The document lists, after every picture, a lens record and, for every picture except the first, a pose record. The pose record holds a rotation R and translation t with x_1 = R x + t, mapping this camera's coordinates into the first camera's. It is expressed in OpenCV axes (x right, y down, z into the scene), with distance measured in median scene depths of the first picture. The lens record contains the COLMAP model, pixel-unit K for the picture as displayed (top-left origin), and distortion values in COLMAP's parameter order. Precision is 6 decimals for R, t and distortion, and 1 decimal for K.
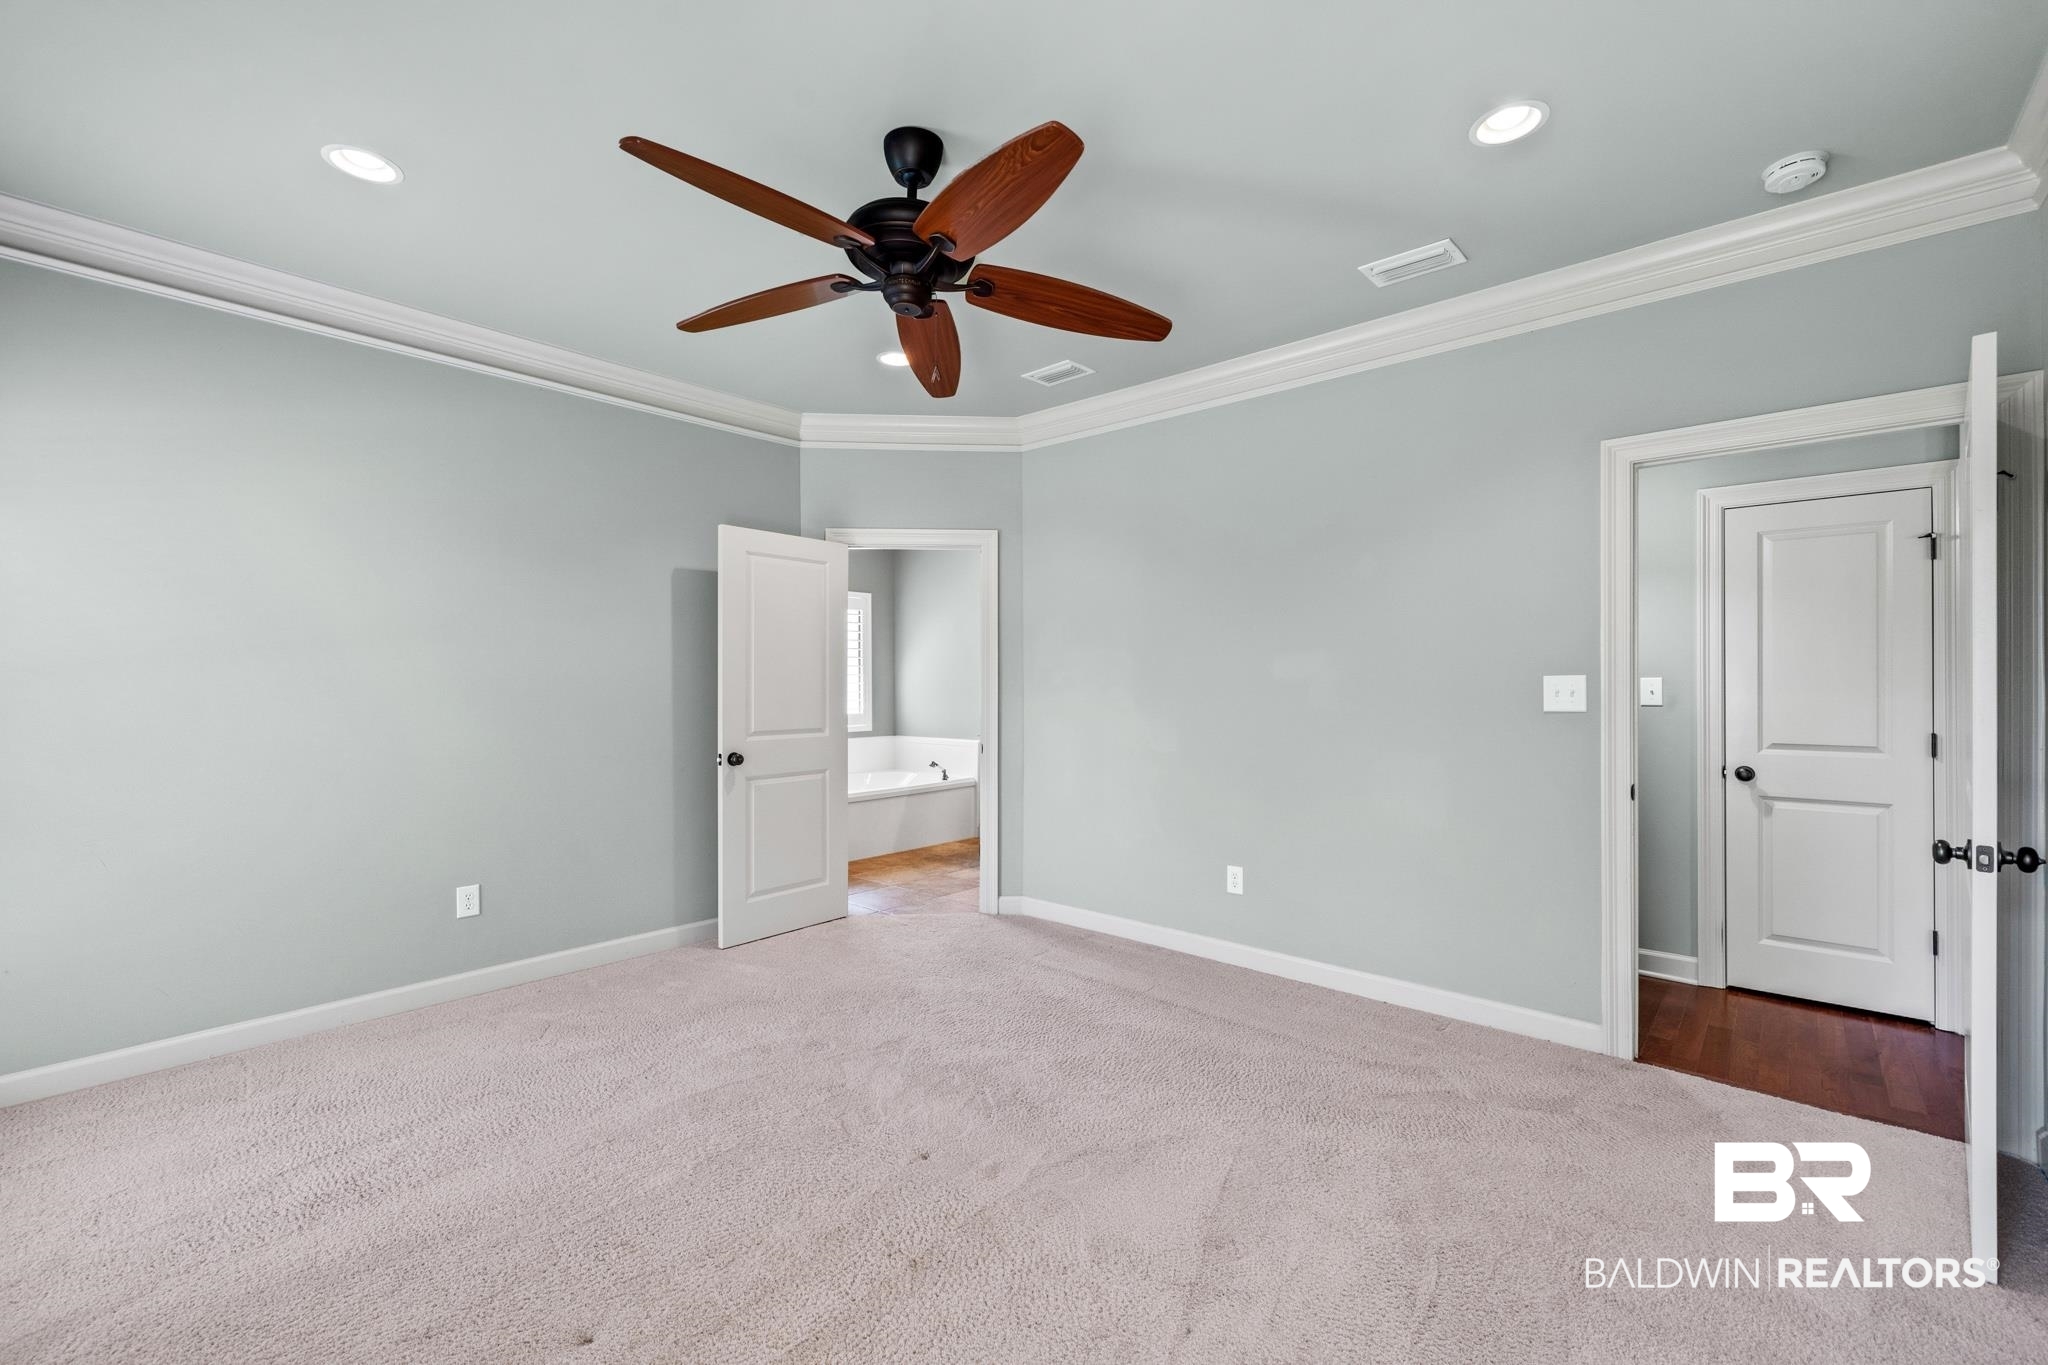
lens RADIAL K [[843.8, 0, 1020.8], [0, 843.8, 694.6], [0, 0, 1]] dist [-0.000786, -0.000429]
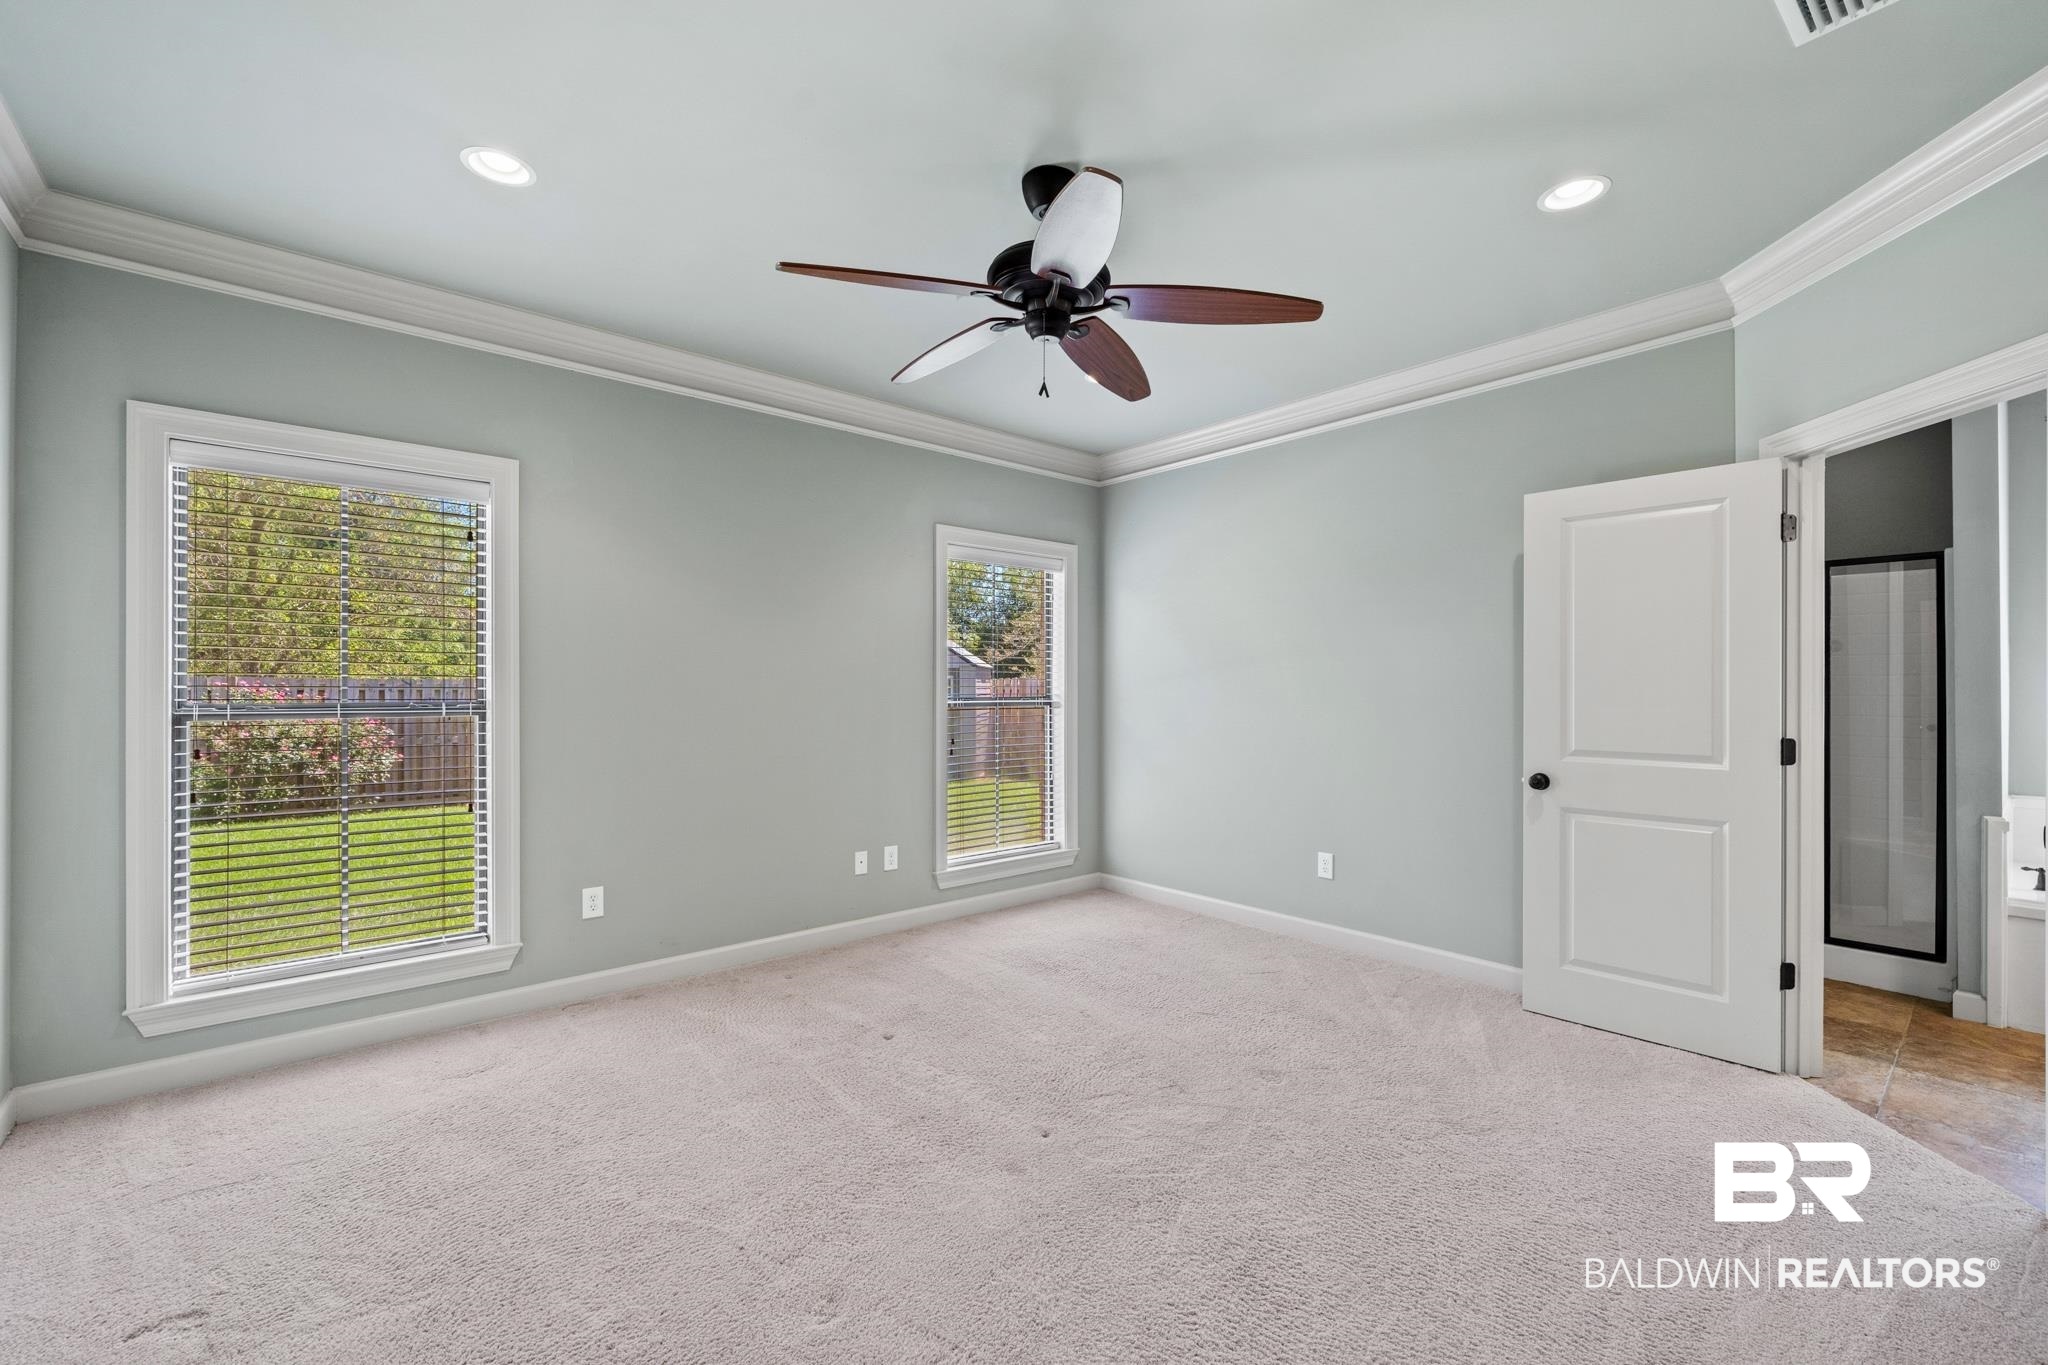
lens RADIAL K [[843.8, 0, 1020.8], [0, 843.8, 694.6], [0, 0, 1]] dist [-0.000786, -0.000429]
pose [[-0.142544, 0.005655, -0.989772, 0.527154], [-0.008382, 0.999941, 0.006920, -0.008470], [0.989753, 0.009283, -0.142488, 0.620194]]
